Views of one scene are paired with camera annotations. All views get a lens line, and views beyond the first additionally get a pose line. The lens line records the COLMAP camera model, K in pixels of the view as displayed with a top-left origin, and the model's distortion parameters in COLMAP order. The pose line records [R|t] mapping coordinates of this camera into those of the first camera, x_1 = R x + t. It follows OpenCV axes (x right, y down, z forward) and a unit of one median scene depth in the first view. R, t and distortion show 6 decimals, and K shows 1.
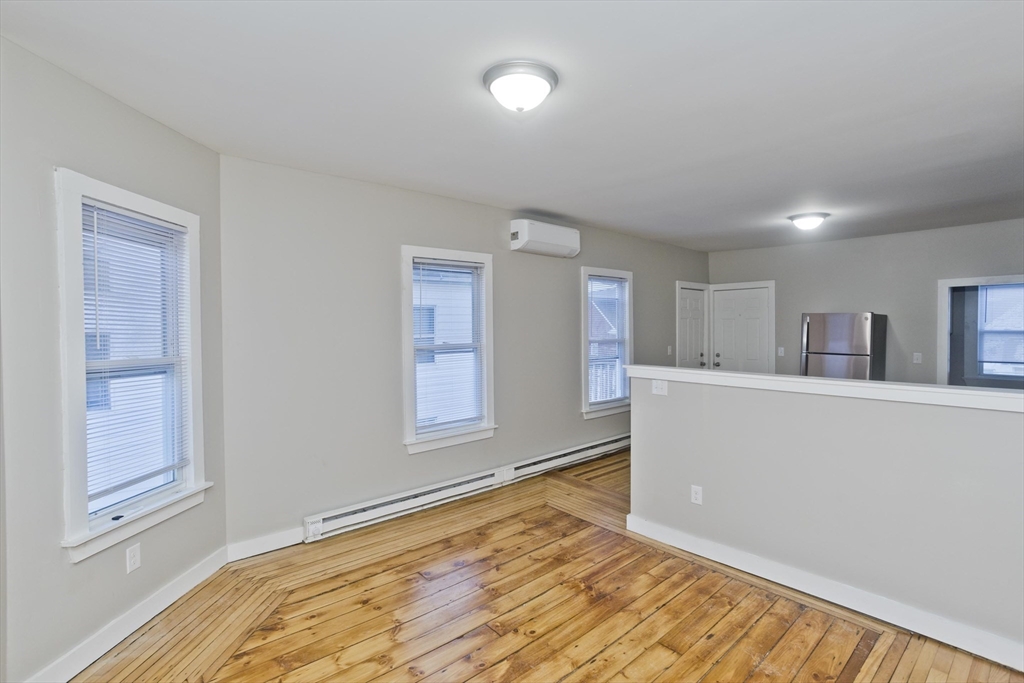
lens RADIAL K [[490.7, 0, 513.8], [0, 490.7, 334.7], [0, 0, 1]] dist [-0.054040, 0.032478]
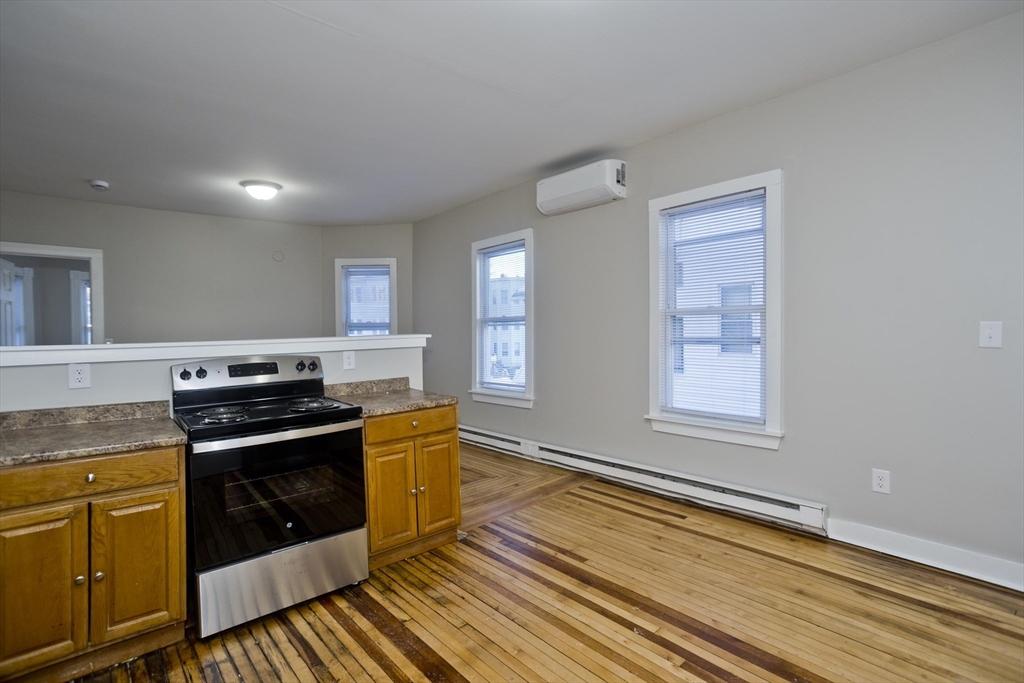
lens RADIAL K [[490.7, 0, 513.8], [0, 490.7, 334.7], [0, 0, 1]] dist [-0.054040, 0.032478]
pose [[-0.014336, 0.016276, -0.999765, 1.322593], [0.001485, 0.999867, 0.016256, 0.054400], [0.999896, -0.001251, -0.014358, 1.342903]]
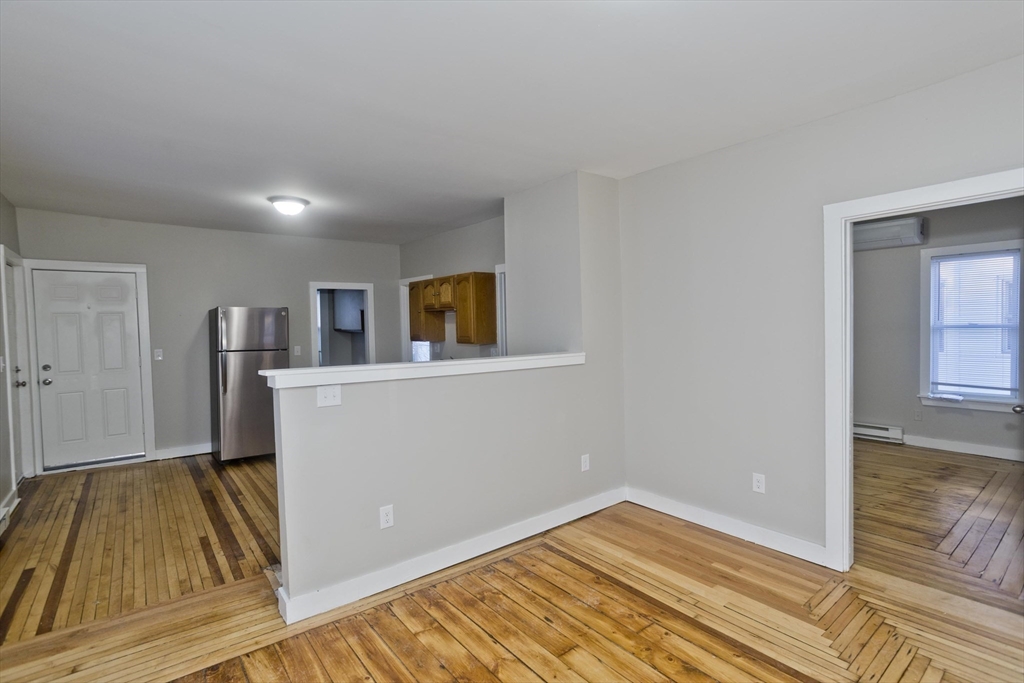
lens RADIAL K [[490.7, 0, 513.8], [0, 490.7, 334.7], [0, 0, 1]] dist [-0.054040, 0.032478]
pose [[0.063282, -0.019479, 0.997806, -0.420782], [0.033280, 0.999295, 0.017398, 0.015486], [-0.997441, 0.032106, 0.063886, 0.718881]]
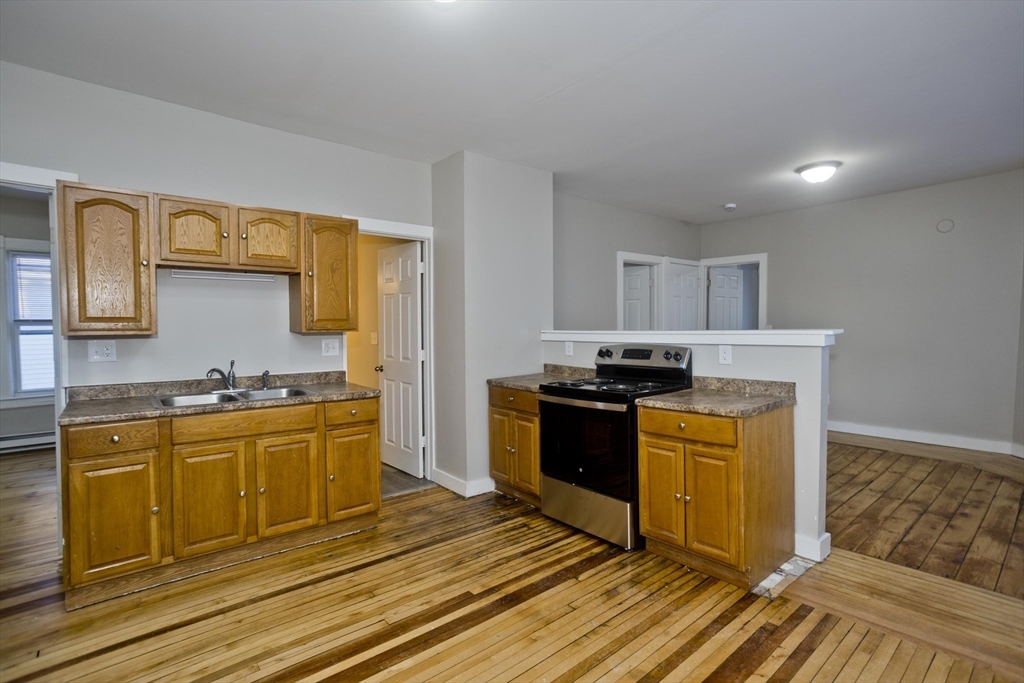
lens RADIAL K [[490.7, 0, 513.8], [0, 490.7, 334.7], [0, 0, 1]] dist [-0.054040, 0.032478]
pose [[-0.999408, 0.012208, 0.032152, 0.758358], [0.013399, 0.999221, 0.037113, 0.042222], [-0.031674, 0.037522, -0.998794, 1.919810]]
